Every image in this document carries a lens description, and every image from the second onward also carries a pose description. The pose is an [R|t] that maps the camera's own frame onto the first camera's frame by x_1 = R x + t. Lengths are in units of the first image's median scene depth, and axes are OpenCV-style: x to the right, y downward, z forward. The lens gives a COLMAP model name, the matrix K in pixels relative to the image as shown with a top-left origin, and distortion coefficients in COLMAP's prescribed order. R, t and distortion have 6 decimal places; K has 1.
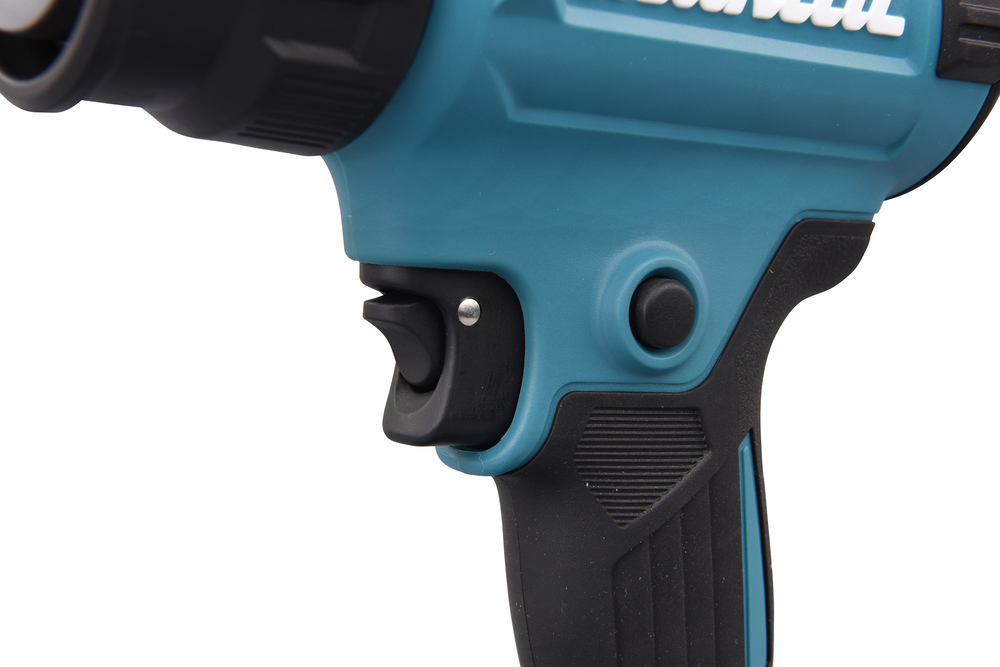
lens RADIAL K [[1933.3, 0, 500.2], [0, 1933.3, 340.1], [0, 0, 1]] dist [0.045268, 0.000000]
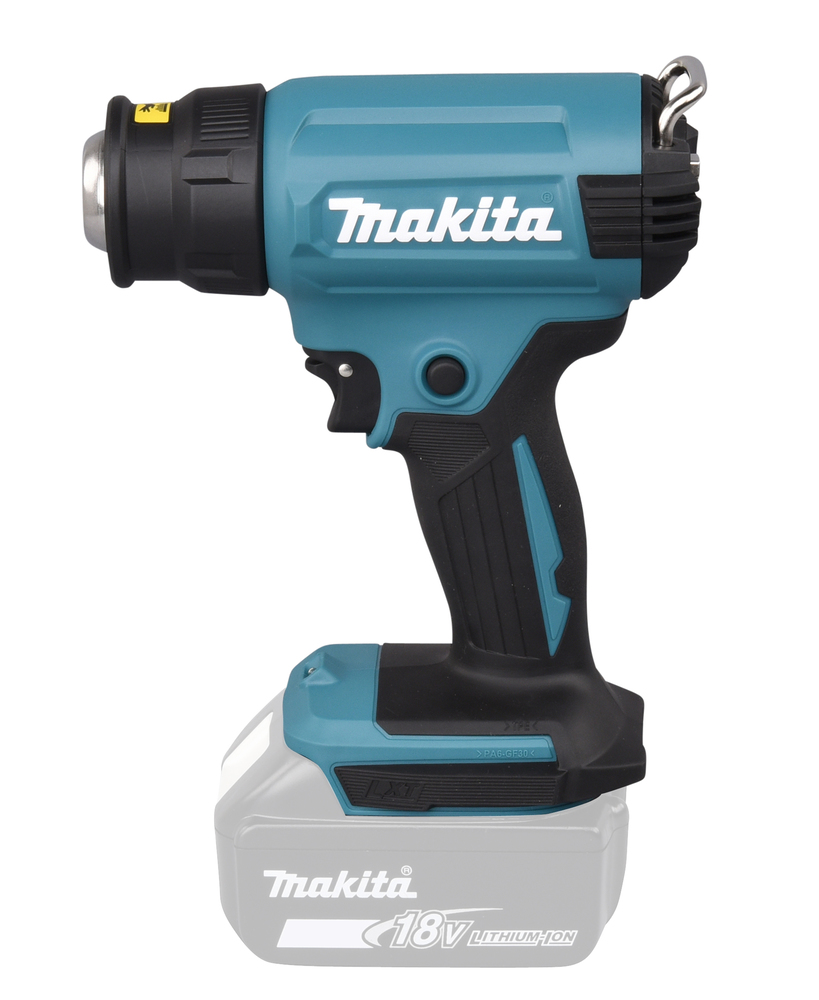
lens RADIAL K [[5313.8, 0, 414.2], [0, 5313.8, 505.7], [0, 0, 1]] dist [-1.040067, 0.000000]
pose [[0.798885, 0.135138, -0.586106, 3.057745], [0.020472, 0.967760, 0.251039, -1.171808], [0.601135, -0.212550, 0.770363, -2.980863]]
